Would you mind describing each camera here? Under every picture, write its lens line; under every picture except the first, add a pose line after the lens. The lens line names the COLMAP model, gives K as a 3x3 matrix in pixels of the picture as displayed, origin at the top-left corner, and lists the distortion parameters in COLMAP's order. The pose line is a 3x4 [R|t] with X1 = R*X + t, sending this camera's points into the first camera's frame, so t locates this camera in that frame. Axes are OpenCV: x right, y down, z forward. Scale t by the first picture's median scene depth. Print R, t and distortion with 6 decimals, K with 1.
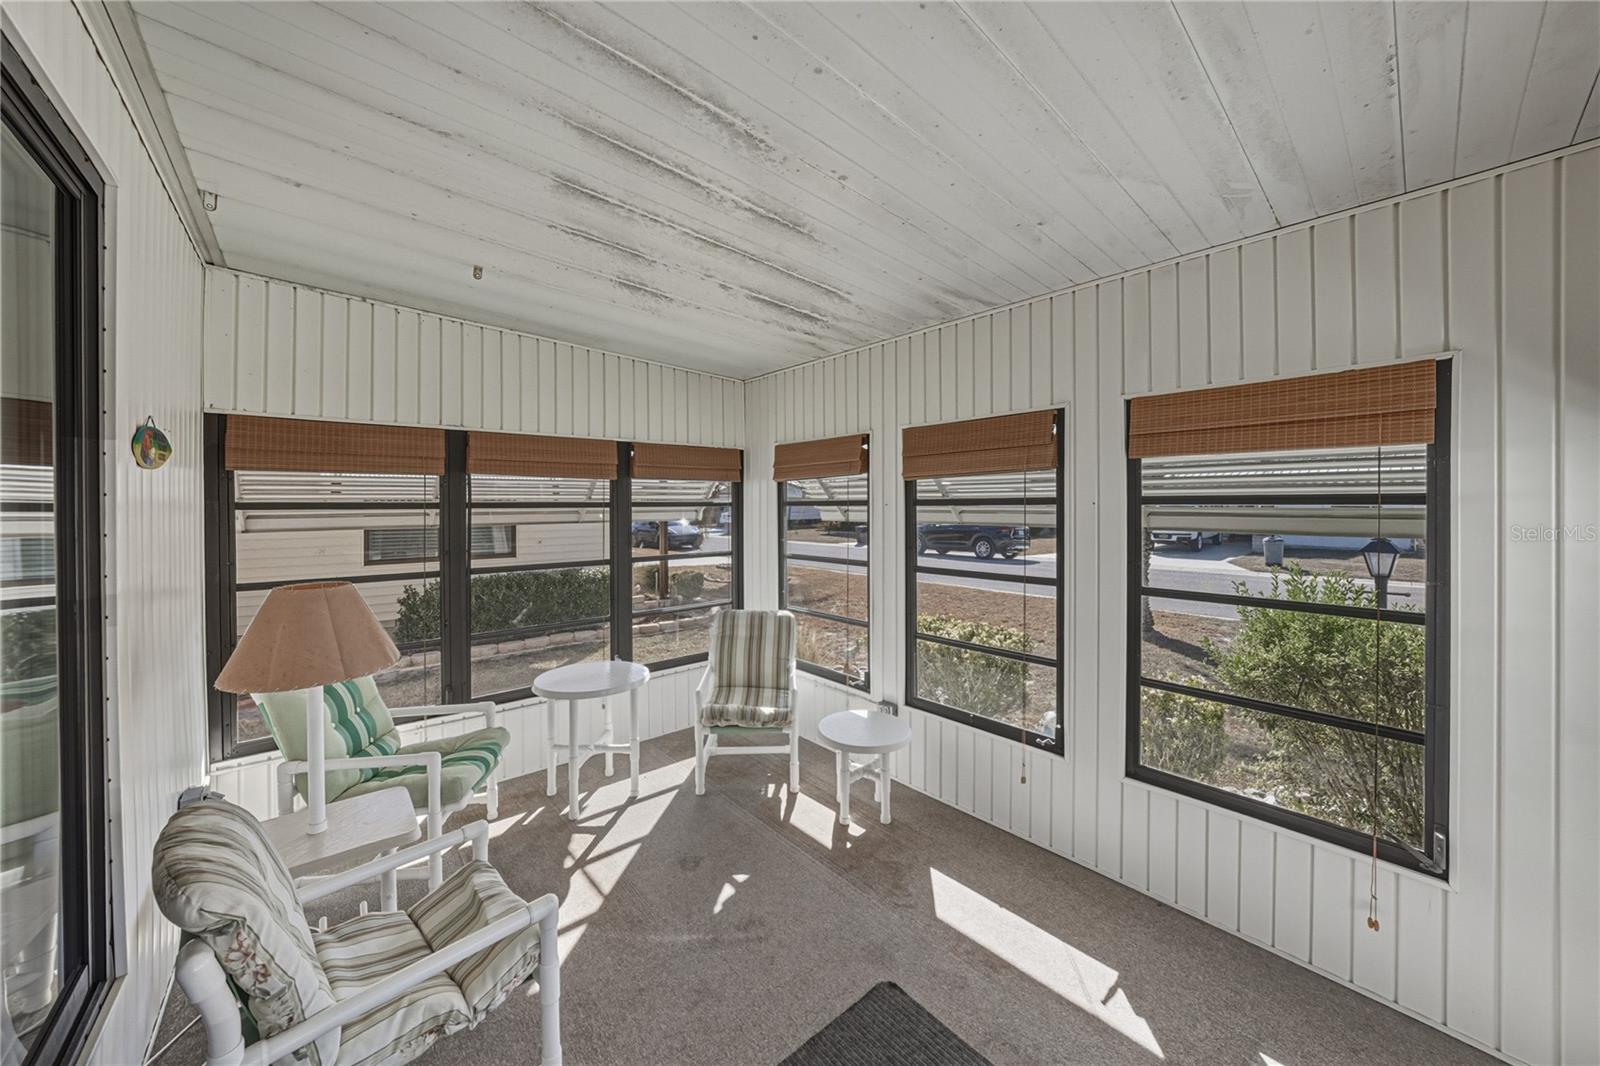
lens RADIAL K [[557.7, 0, 798.5], [0, 557.7, 507.6], [0, 0, 1]] dist [0.000116, -0.000001]
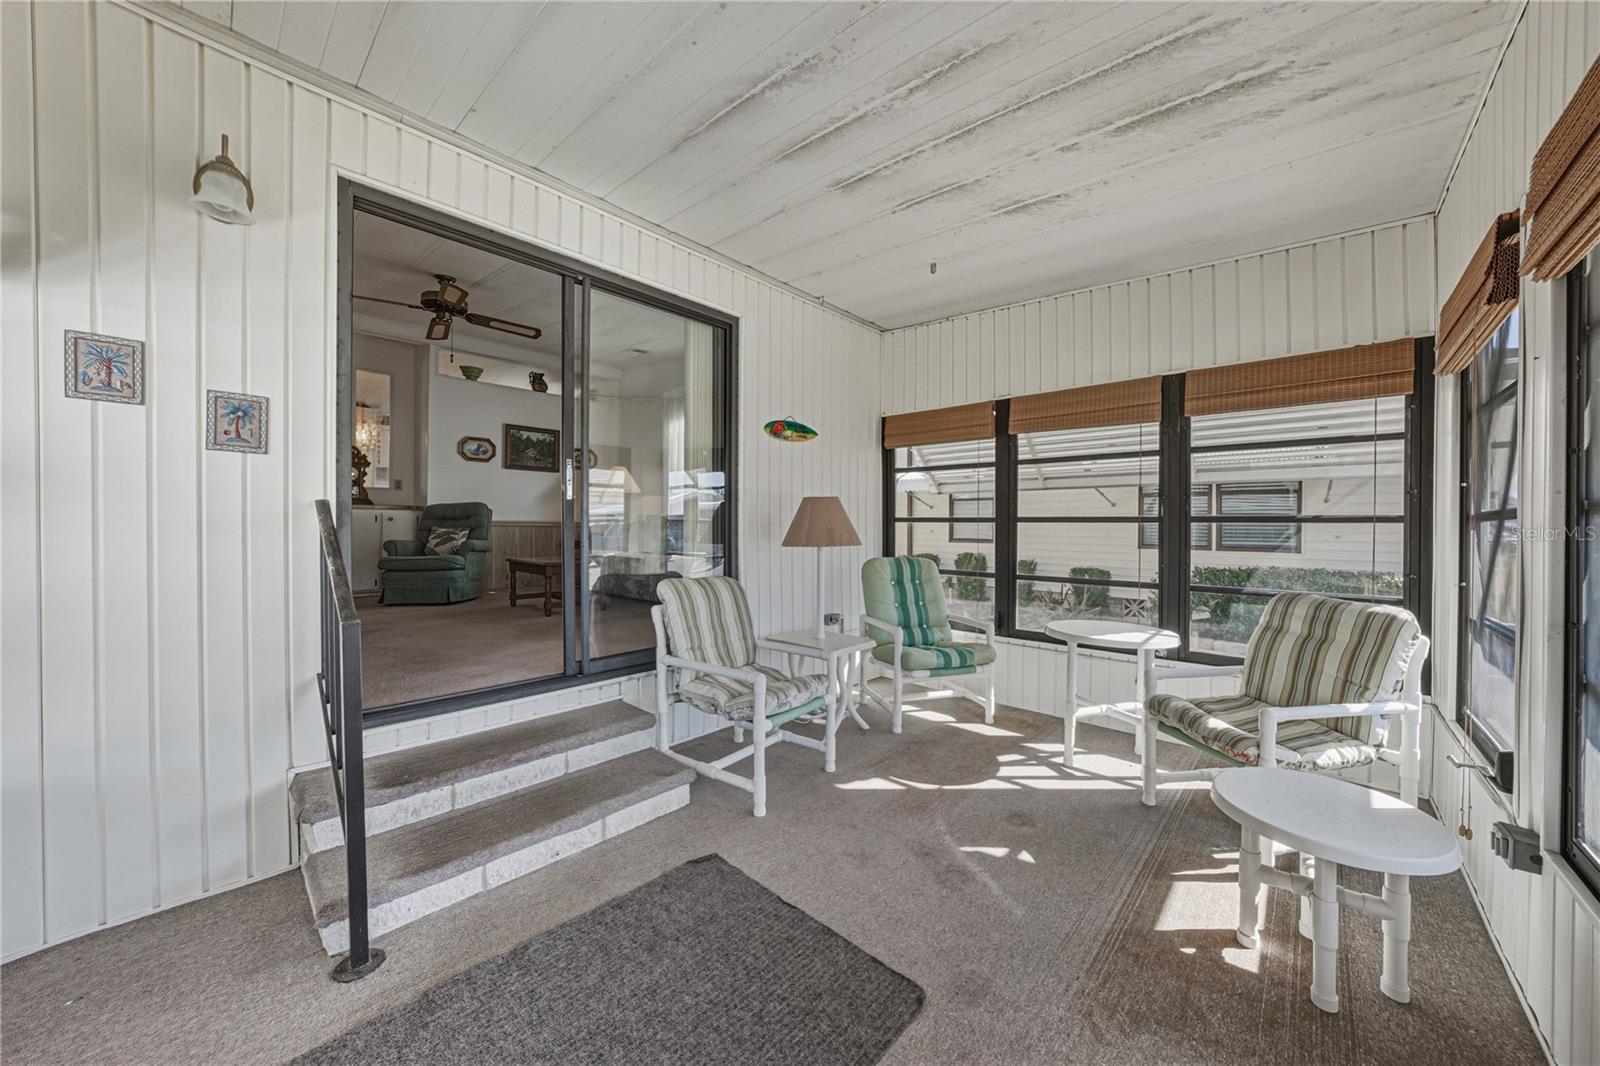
lens RADIAL K [[557.1, 0, 824.3], [0, 557.1, 520.2], [0, 0, 1]] dist [-0.019307, 0.004472]
pose [[0.147490, -0.001178, -0.989063, 0.612322], [-0.010829, 0.999937, -0.002806, 0.154757], [0.989004, 0.011125, 0.147468, 0.530421]]
